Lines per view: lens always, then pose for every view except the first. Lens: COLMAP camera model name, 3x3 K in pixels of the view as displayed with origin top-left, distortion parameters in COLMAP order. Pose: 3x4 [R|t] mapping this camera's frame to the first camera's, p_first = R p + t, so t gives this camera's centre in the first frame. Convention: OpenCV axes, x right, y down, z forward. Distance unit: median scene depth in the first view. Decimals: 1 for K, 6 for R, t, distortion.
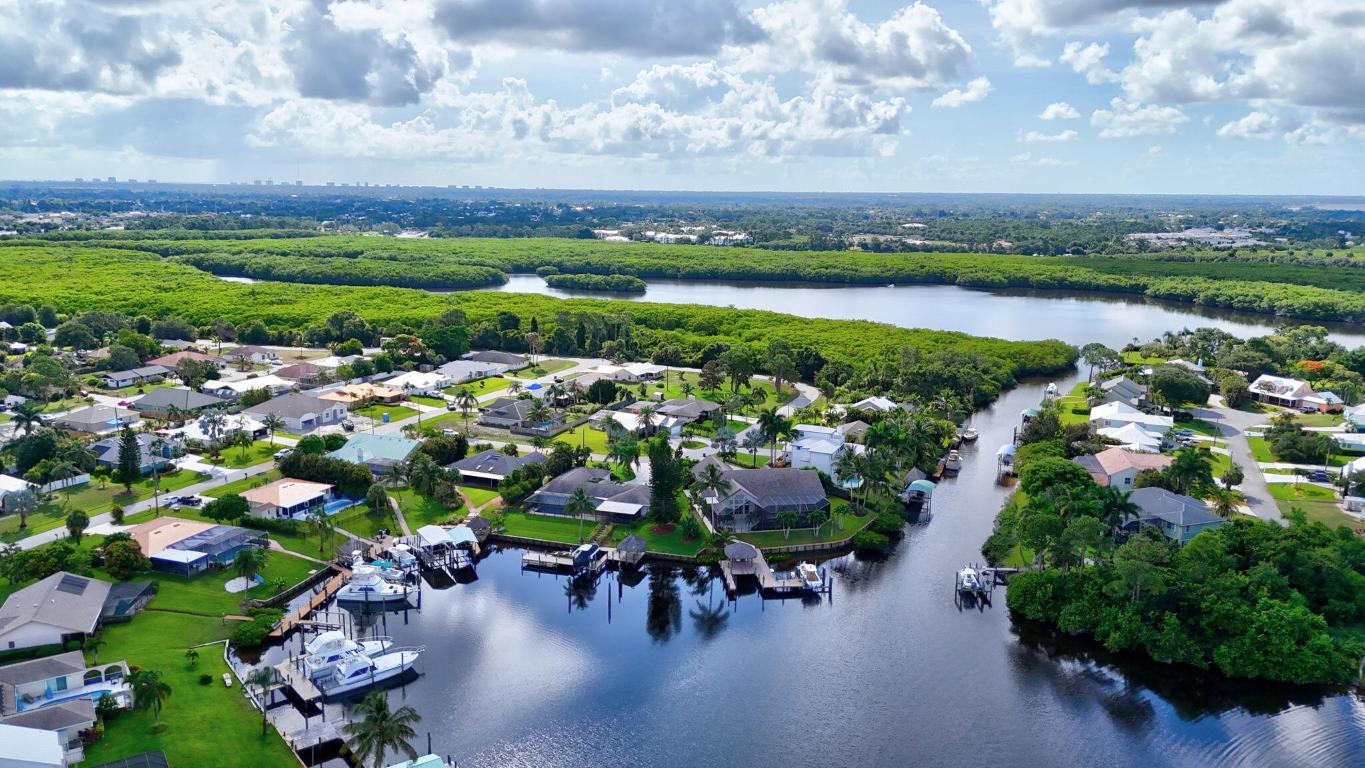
lens RADIAL K [[995.1, 0, 682.5], [0, 995.1, 384.0], [0, 0, 1]] dist [0.063654, -0.064725]
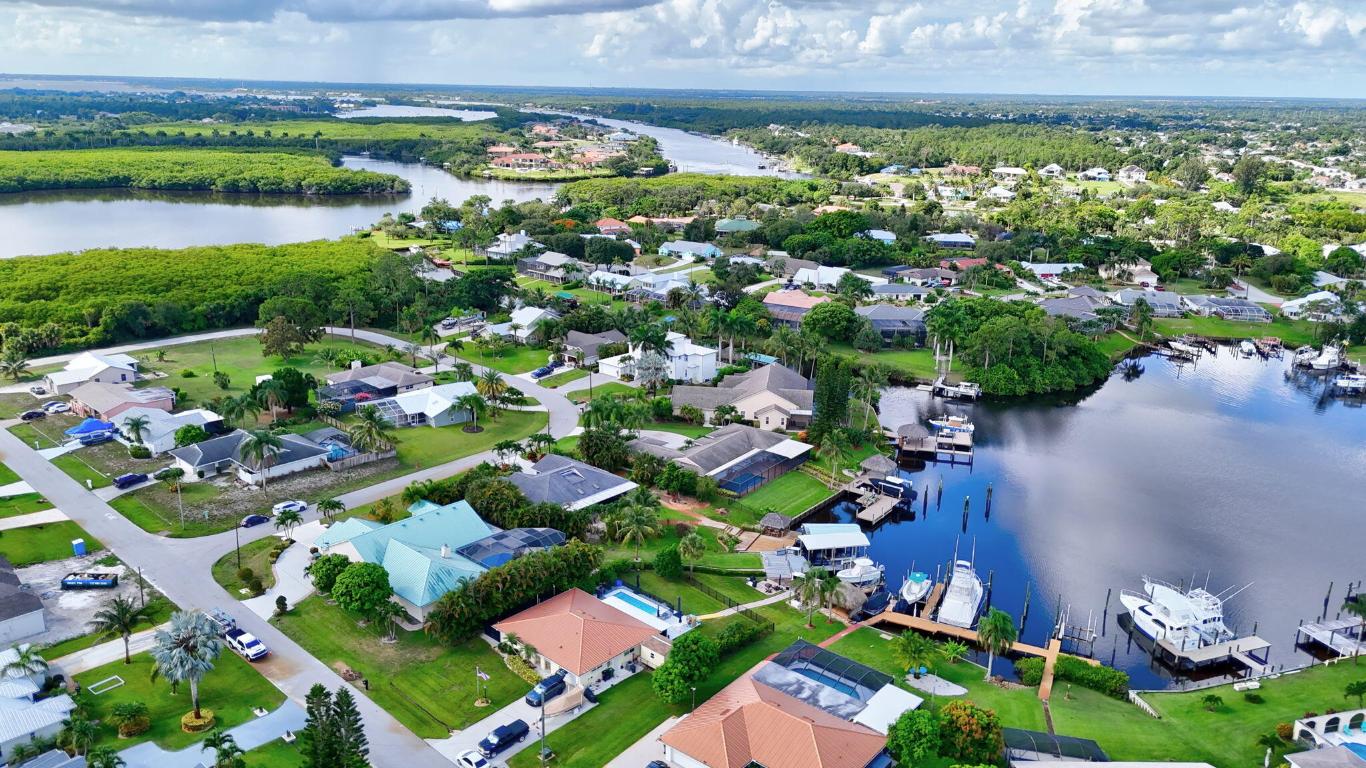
lens RADIAL K [[995.8, 0, 683.0], [0, 995.8, 384.0], [0, 0, 1]] dist [0.063654, -0.064725]
pose [[0.337933, -0.274315, 0.900307, -0.442448], [0.170409, 0.958606, 0.228114, -0.075444], [-0.925614, 0.076333, 0.370690, 0.378043]]
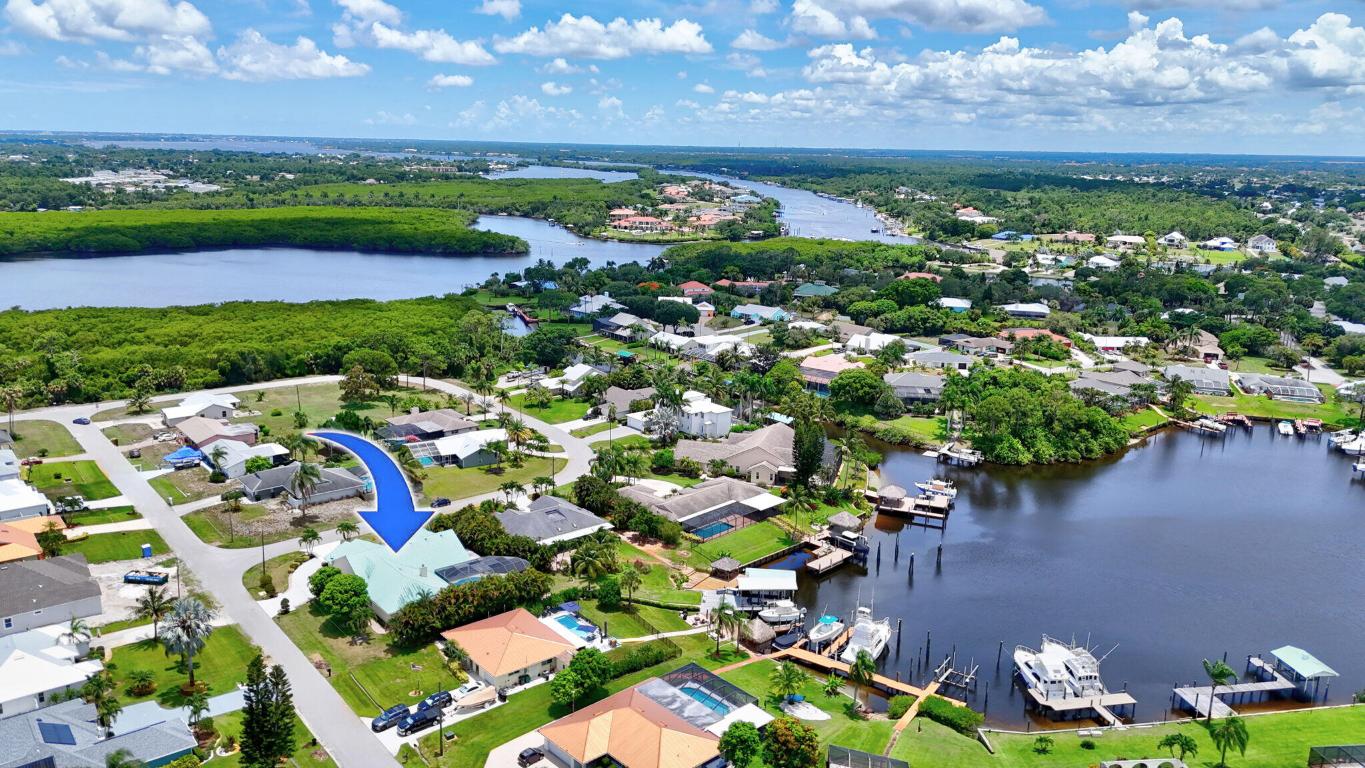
lens RADIAL K [[995.1, 0, 682.5], [0, 995.1, 384.0], [0, 0, 1]] dist [0.063654, -0.064725]
pose [[0.468972, -0.209815, 0.857930, -0.458968], [0.159177, 0.975546, 0.151568, -0.074918], [-0.868751, 0.065481, 0.490901, 0.295640]]
